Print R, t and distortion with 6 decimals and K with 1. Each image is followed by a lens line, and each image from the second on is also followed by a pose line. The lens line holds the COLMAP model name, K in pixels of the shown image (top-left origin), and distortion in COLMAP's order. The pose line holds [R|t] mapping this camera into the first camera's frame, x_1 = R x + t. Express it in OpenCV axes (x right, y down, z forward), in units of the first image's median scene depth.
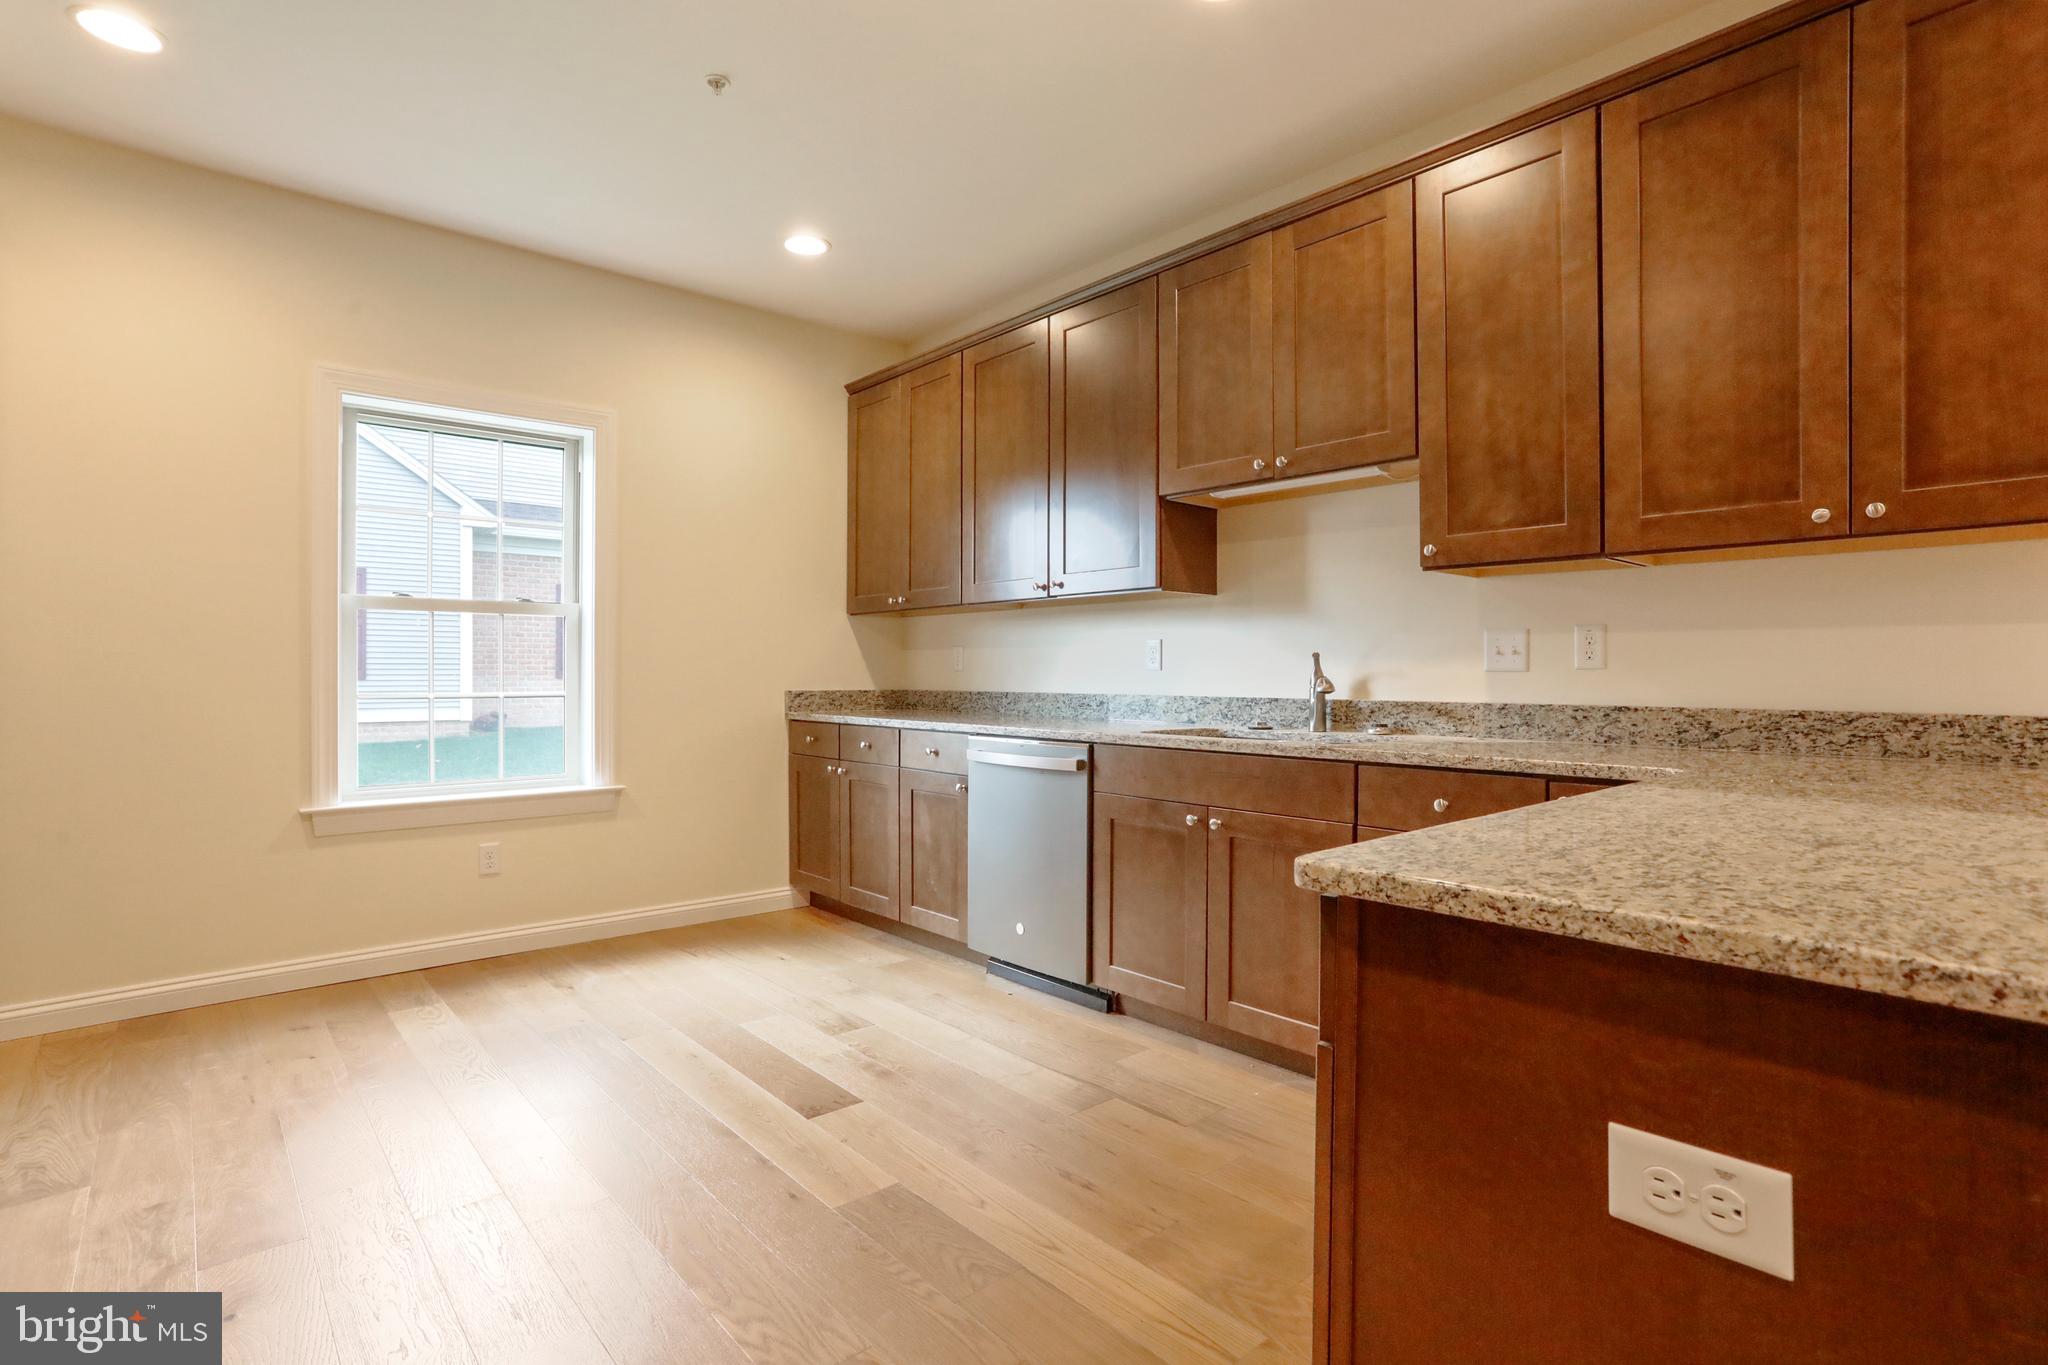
lens RADIAL K [[997.9, 0, 1016.9], [0, 997.9, 676.9], [0, 0, 1]] dist [-0.033869, 0.009788]
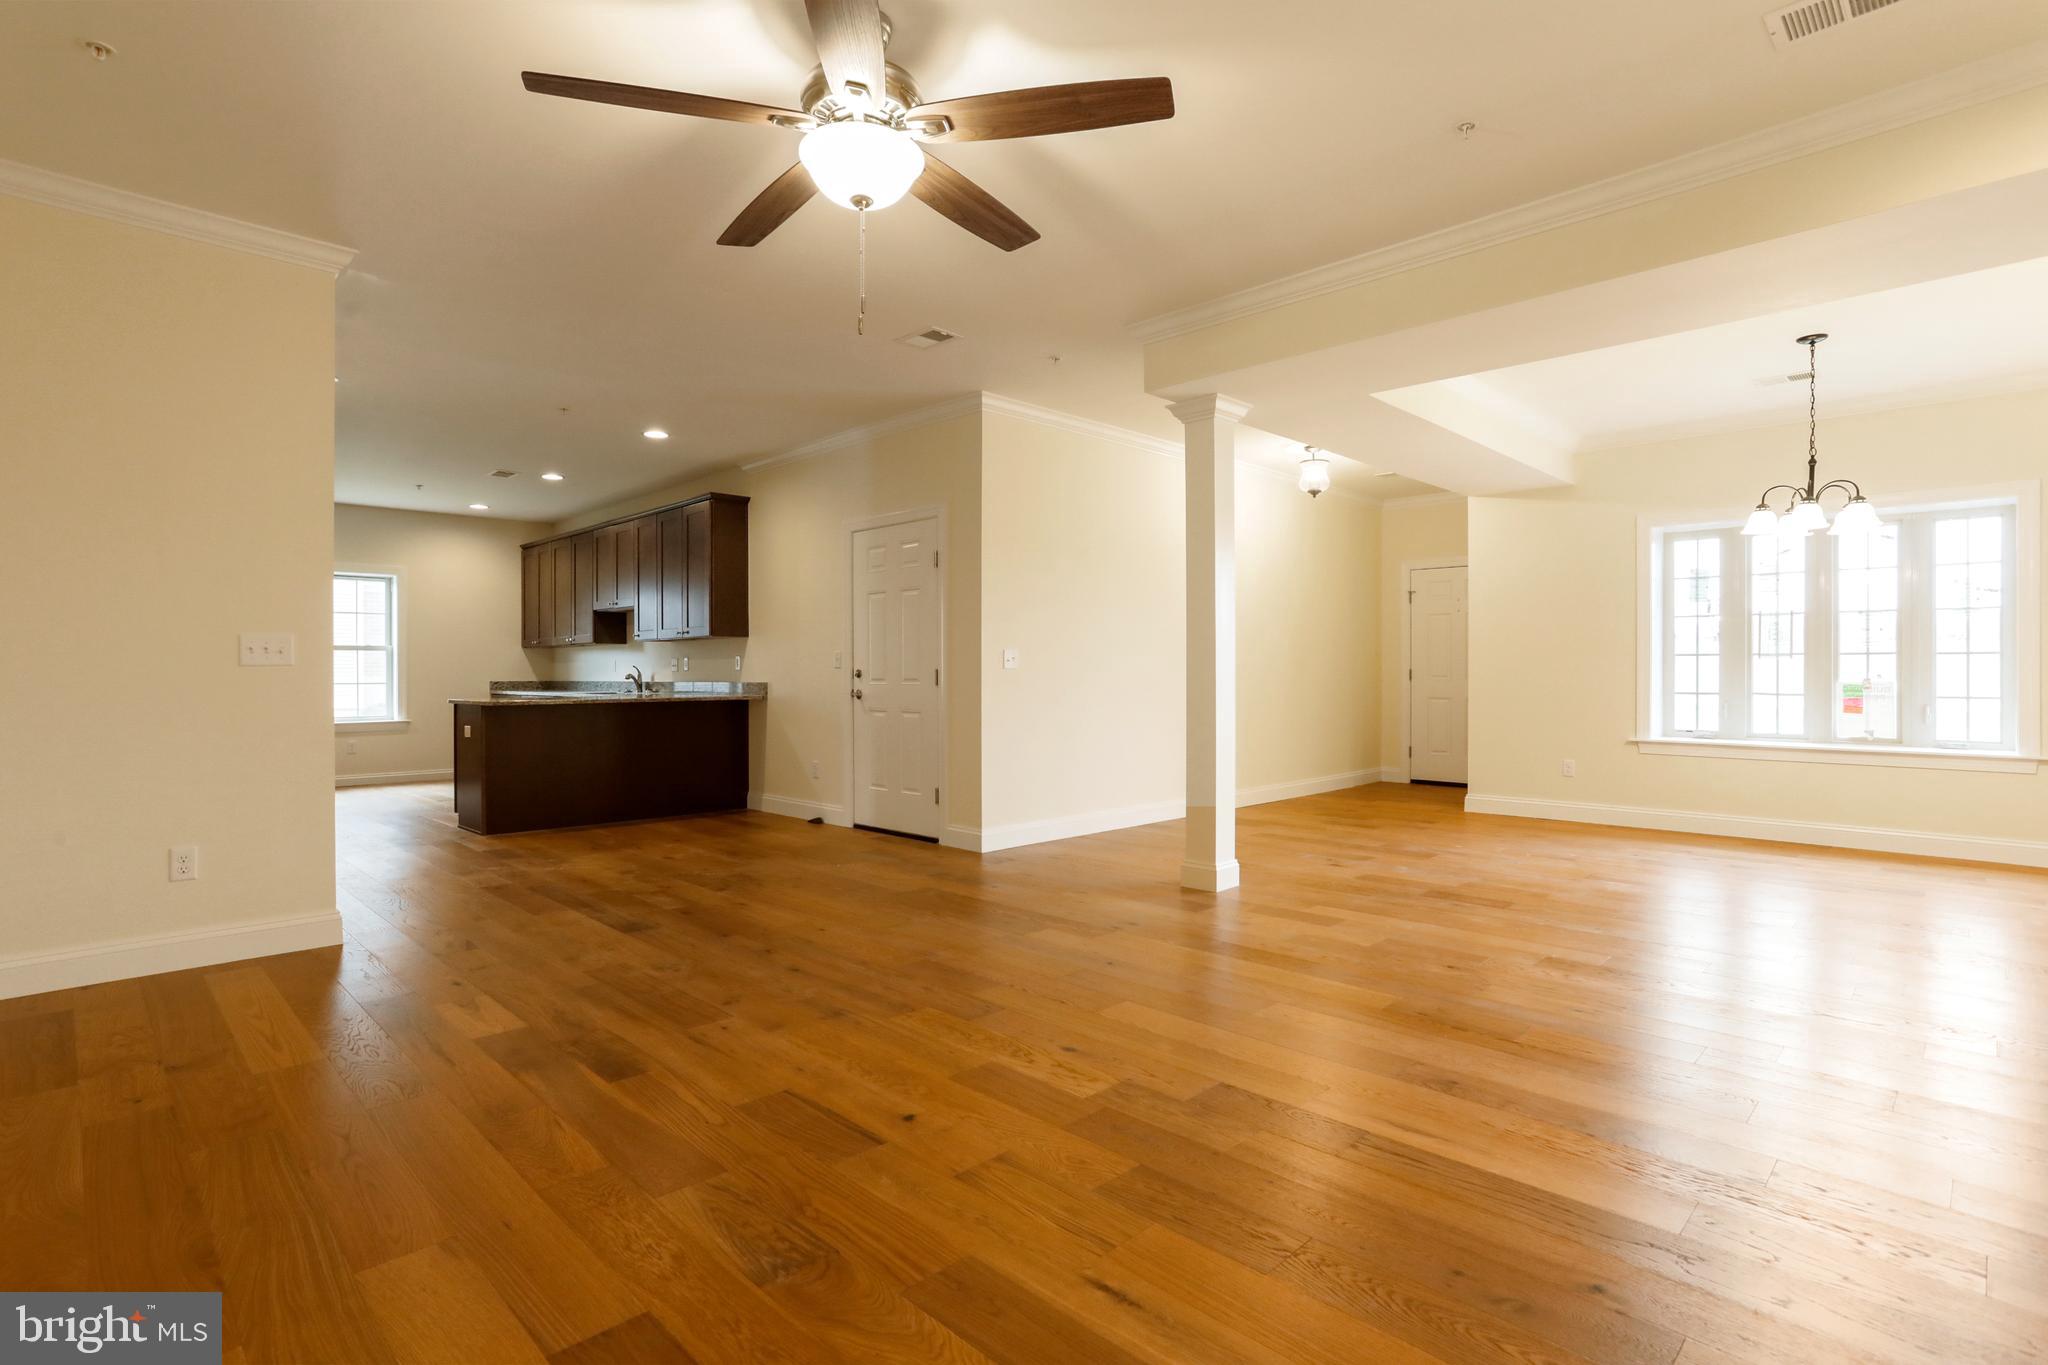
lens RADIAL K [[997.9, 0, 1013.0], [0, 997.9, 681.8], [0, 0, 1]] dist [-0.033869, 0.009788]
pose [[0.997902, -0.002107, 0.064707, 1.217263], [0.001922, 0.999994, 0.002921, 0.016535], [-0.064713, -0.002791, 0.997900, -1.997954]]
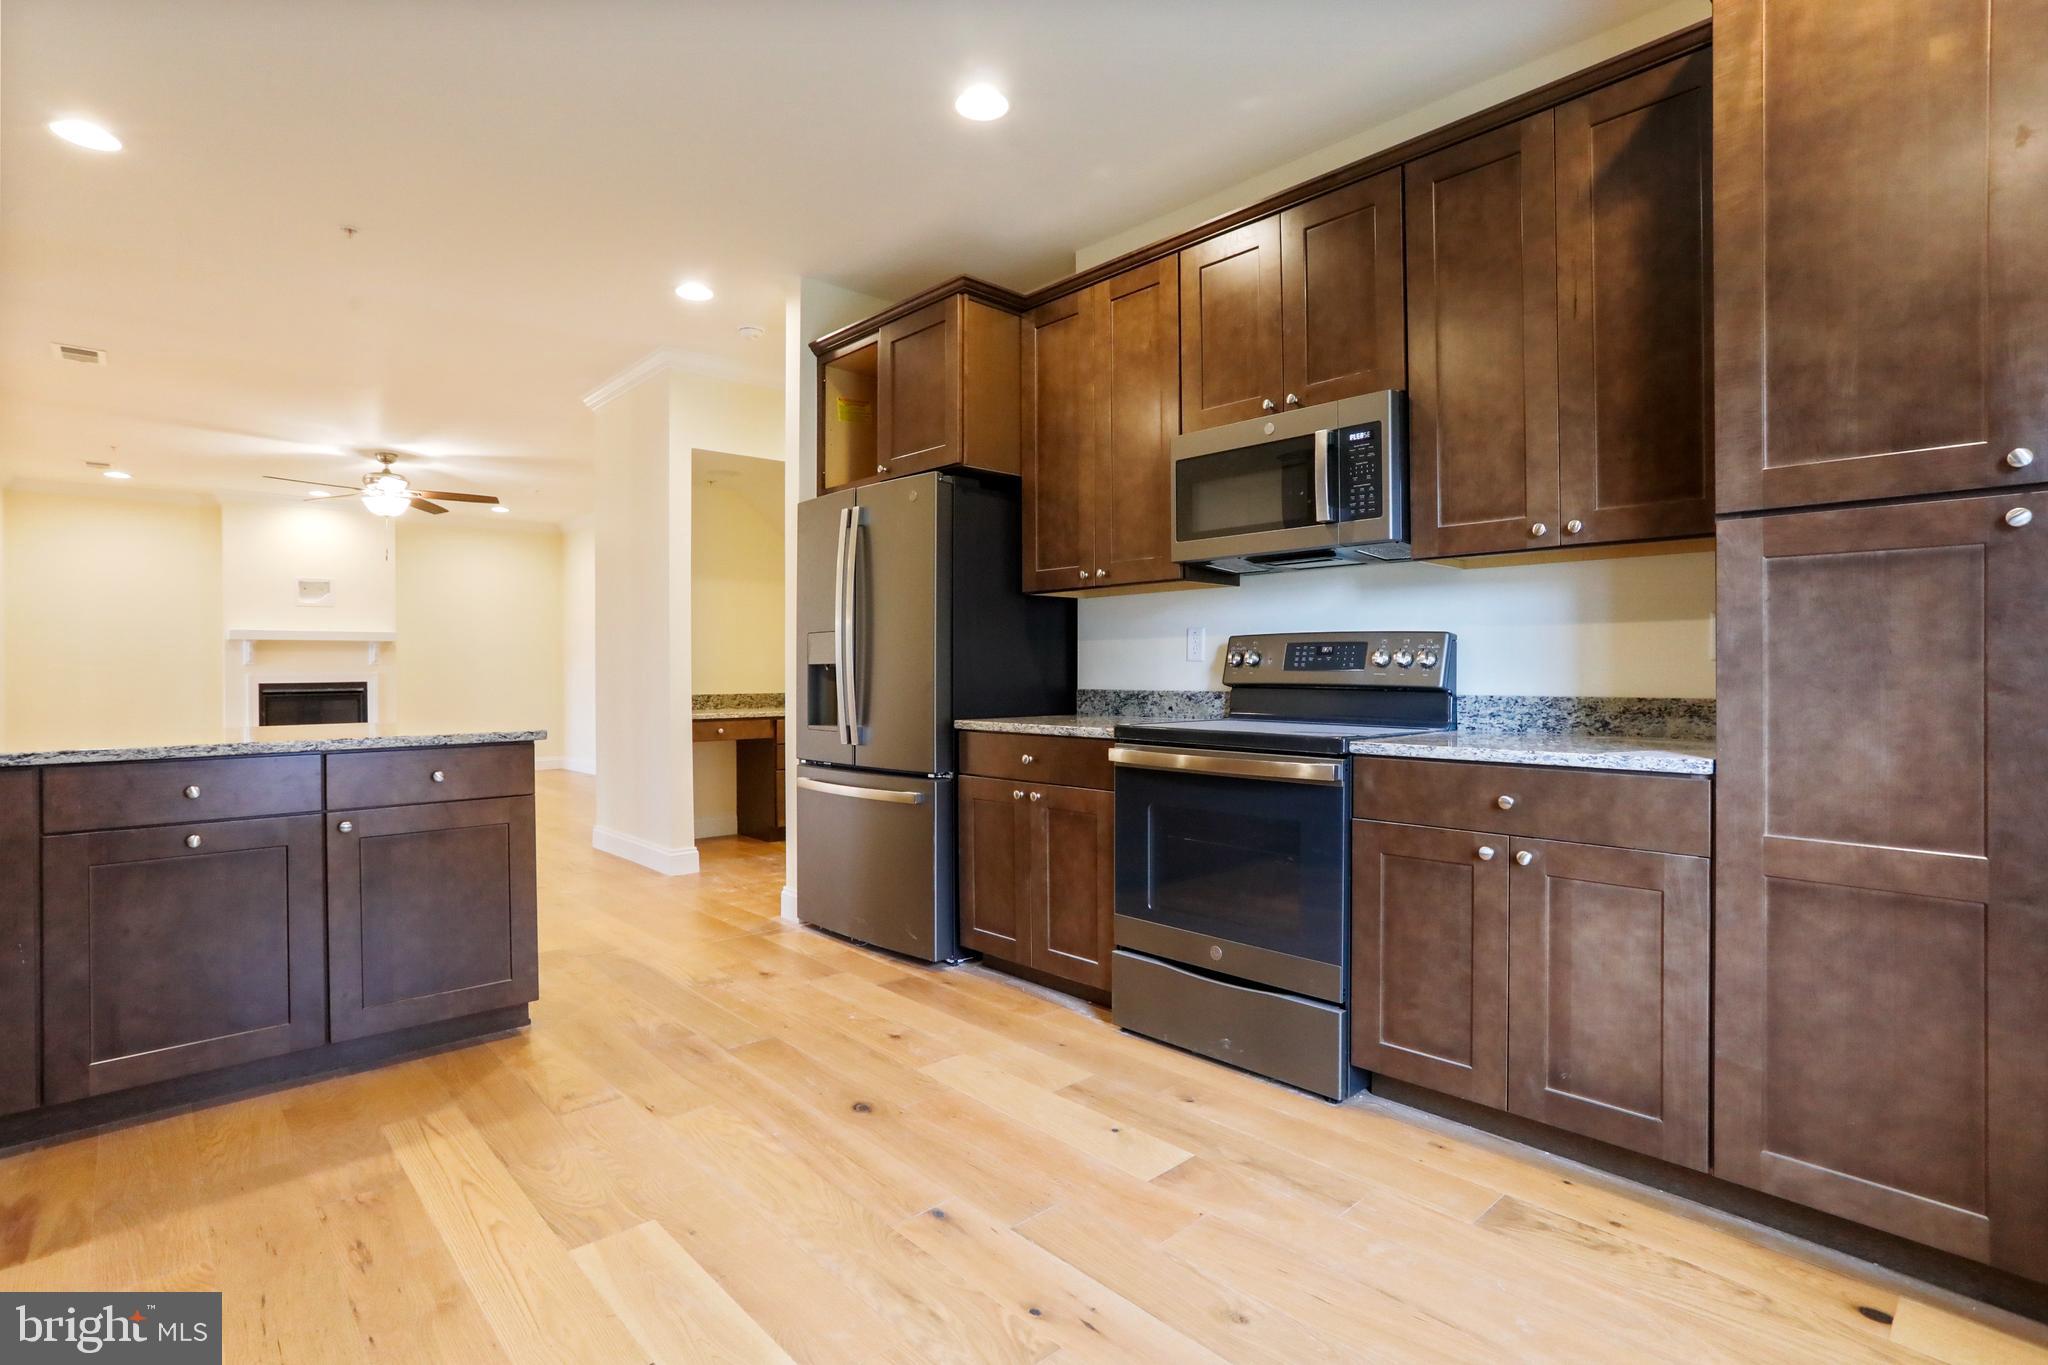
lens RADIAL K [[997.9, 0, 1030.5], [0, 997.9, 669.2], [0, 0, 1]] dist [-0.033869, 0.009788]
pose [[-0.999552, 0.003696, -0.029708, -0.337979], [0.003588, 0.999987, 0.003690, -0.002012], [0.029722, 0.003582, -0.999552, 1.260483]]
